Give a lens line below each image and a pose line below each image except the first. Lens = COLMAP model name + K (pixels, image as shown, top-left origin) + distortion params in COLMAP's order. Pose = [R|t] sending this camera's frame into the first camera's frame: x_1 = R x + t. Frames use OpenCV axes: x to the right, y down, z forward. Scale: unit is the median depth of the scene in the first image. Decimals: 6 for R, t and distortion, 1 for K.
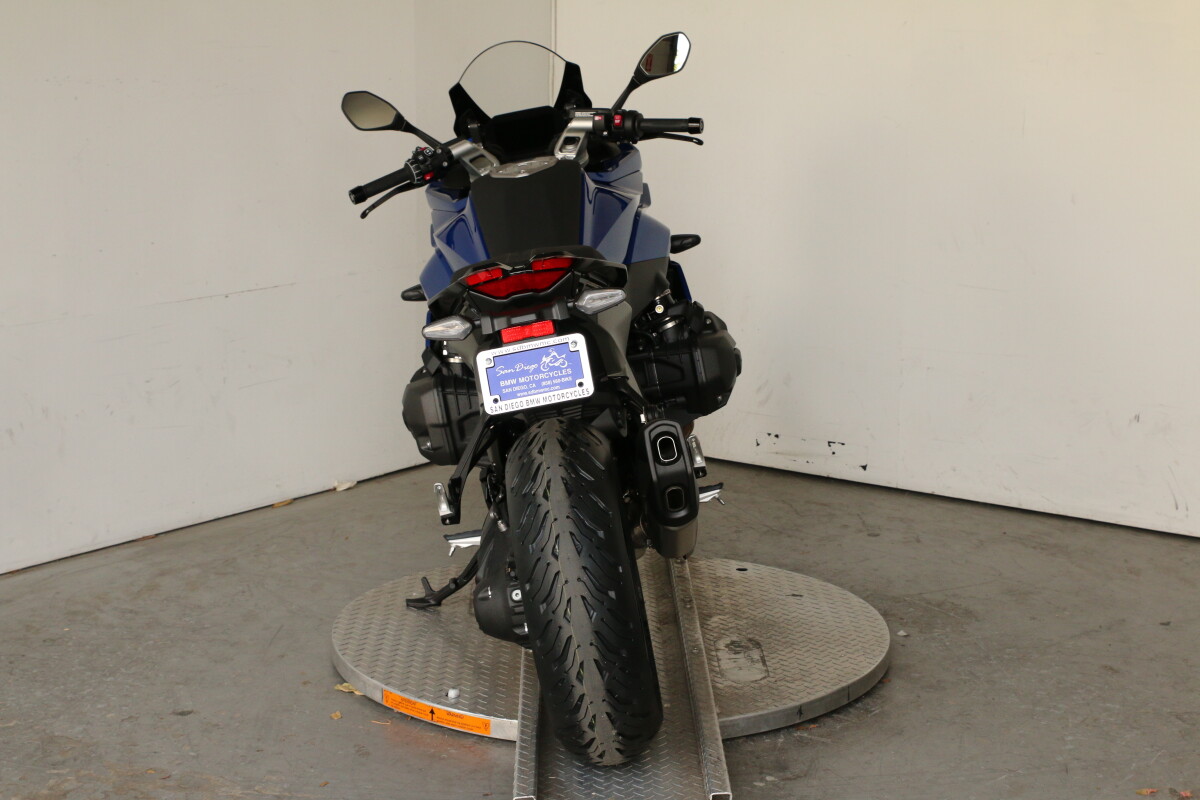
lens RADIAL K [[2117.7, 0, 600.0], [0, 2117.7, 400.0], [0, 0, 1]] dist [-0.002145, -0.031326]
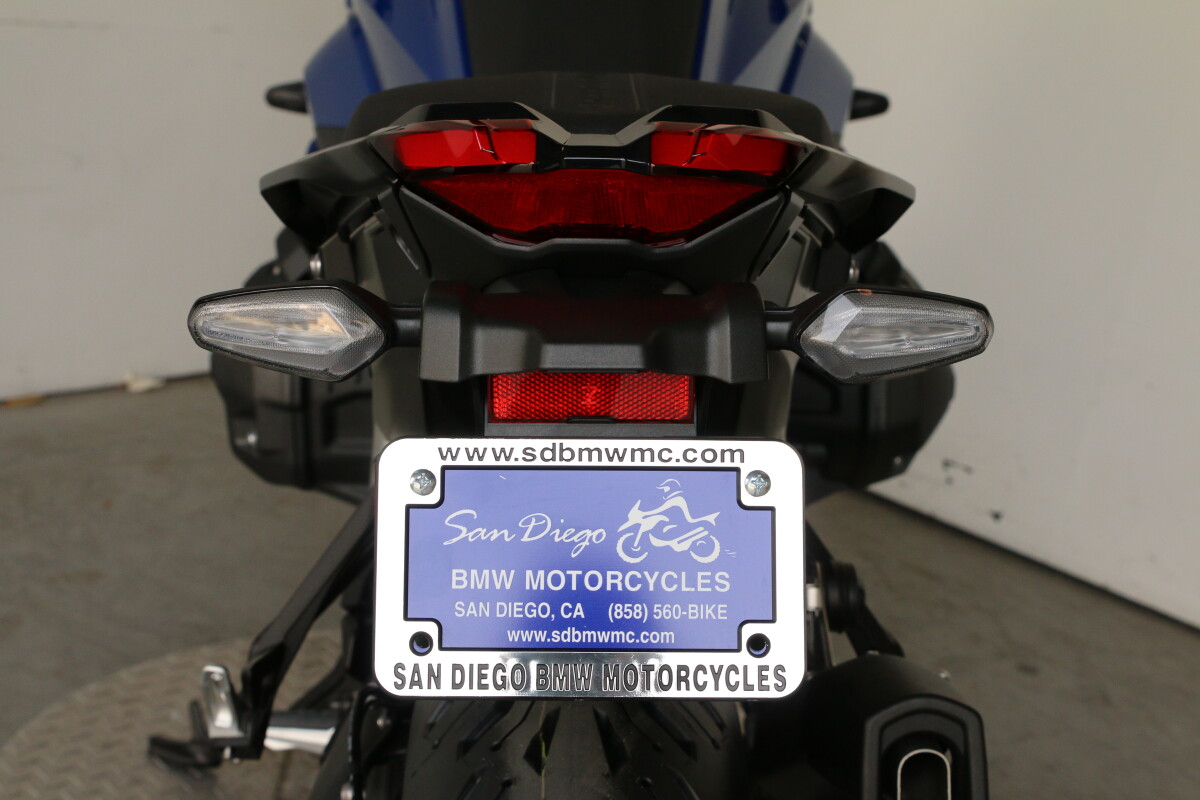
lens RADIAL K [[2041.6, 0, 600.0], [0, 2041.6, 400.0], [0, 0, 1]] dist [-0.014663, 0.008054]
pose [[0.979711, 0.191024, 0.060633, -0.038141], [-0.196003, 0.976377, 0.090947, -0.043274], [-0.041827, -0.100986, 0.994008, 0.593274]]
